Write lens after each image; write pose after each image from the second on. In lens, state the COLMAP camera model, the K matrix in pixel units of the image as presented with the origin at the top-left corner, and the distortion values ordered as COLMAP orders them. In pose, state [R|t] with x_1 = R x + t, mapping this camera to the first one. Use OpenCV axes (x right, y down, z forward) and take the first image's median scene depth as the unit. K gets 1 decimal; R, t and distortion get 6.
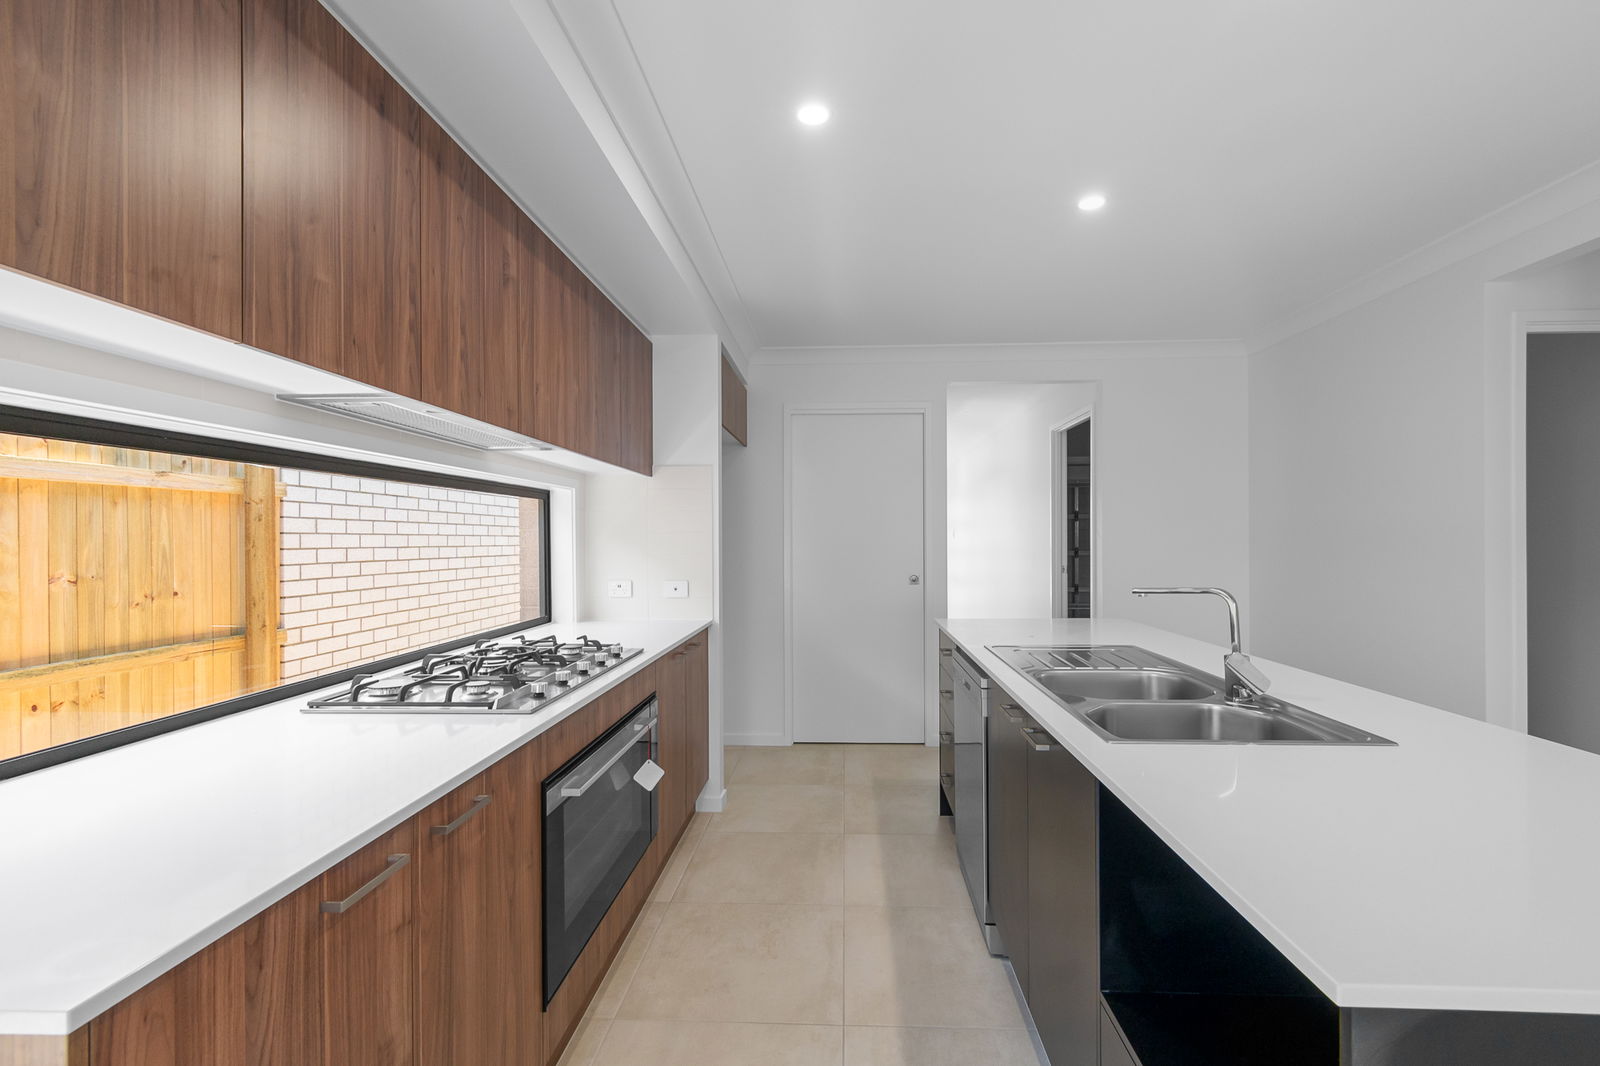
lens RADIAL K [[738.3, 0, 814.6], [0, 738.3, 541.0], [0, 0, 1]] dist [-0.009253, 0.001571]
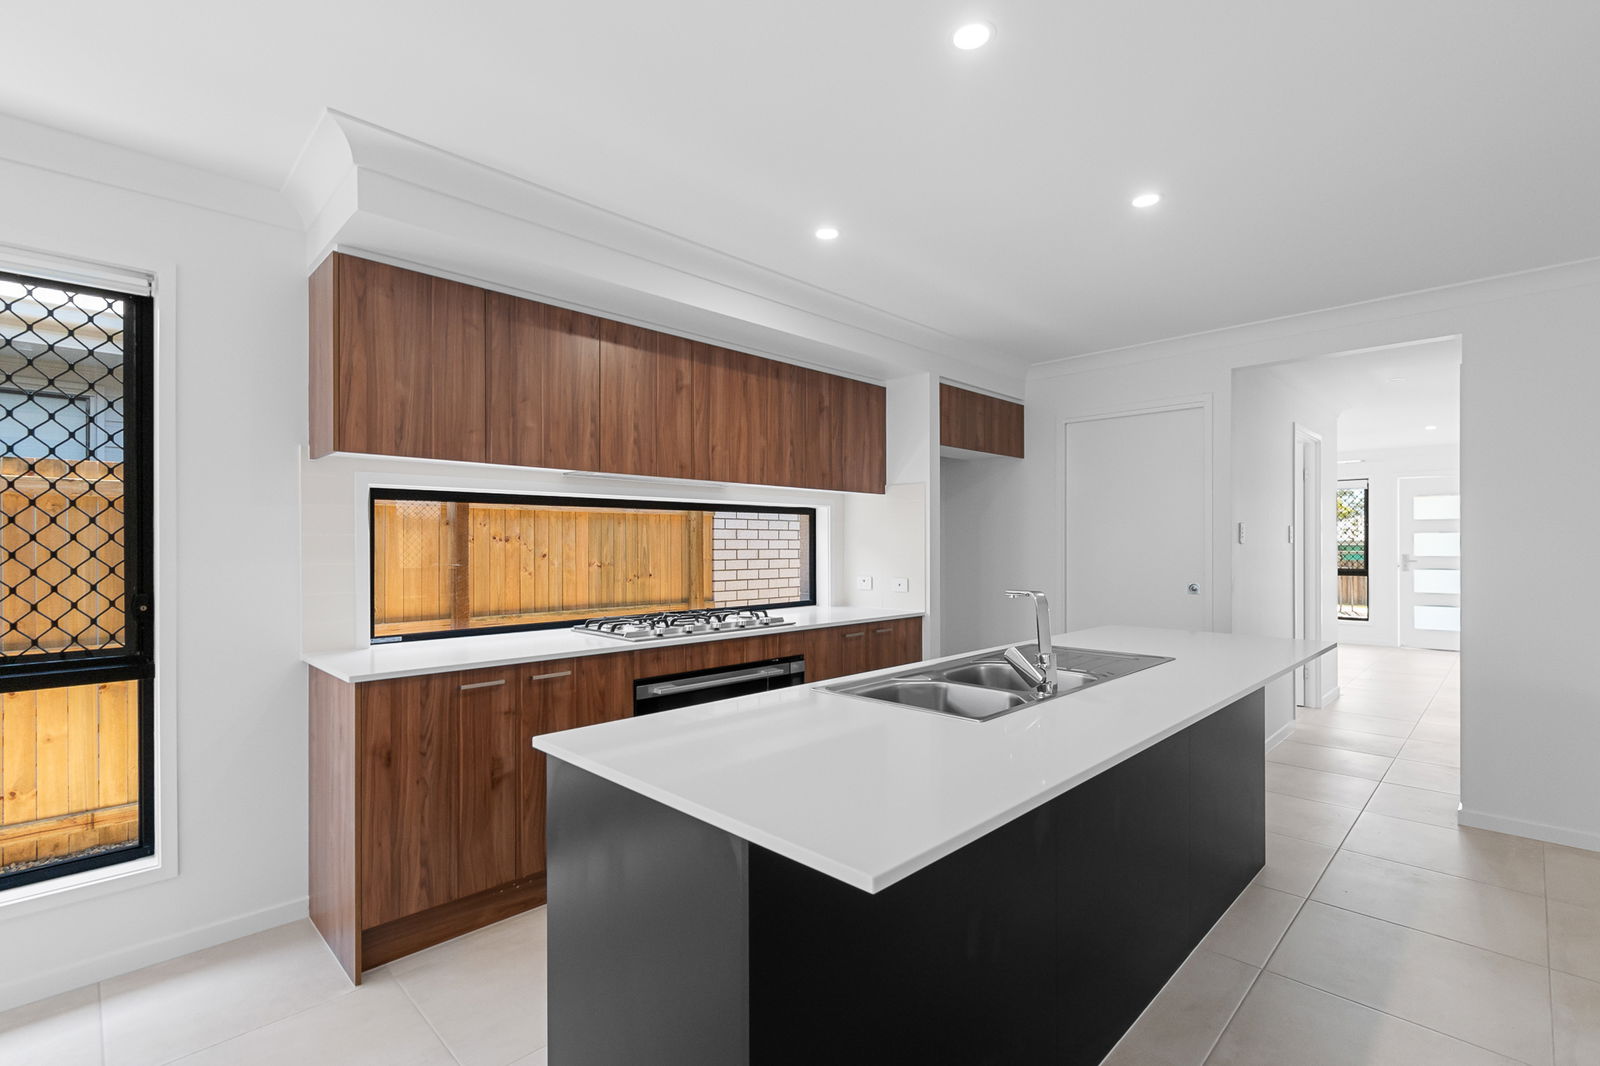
lens RADIAL K [[738.3, 0, 798.2], [0, 738.3, 546.2], [0, 0, 1]] dist [-0.009253, 0.001571]
pose [[0.733055, 0.005441, -0.680148, 0.553389], [-0.003819, 0.999985, 0.003884, -0.003381], [0.680159, -0.000250, 0.733065, -0.025543]]
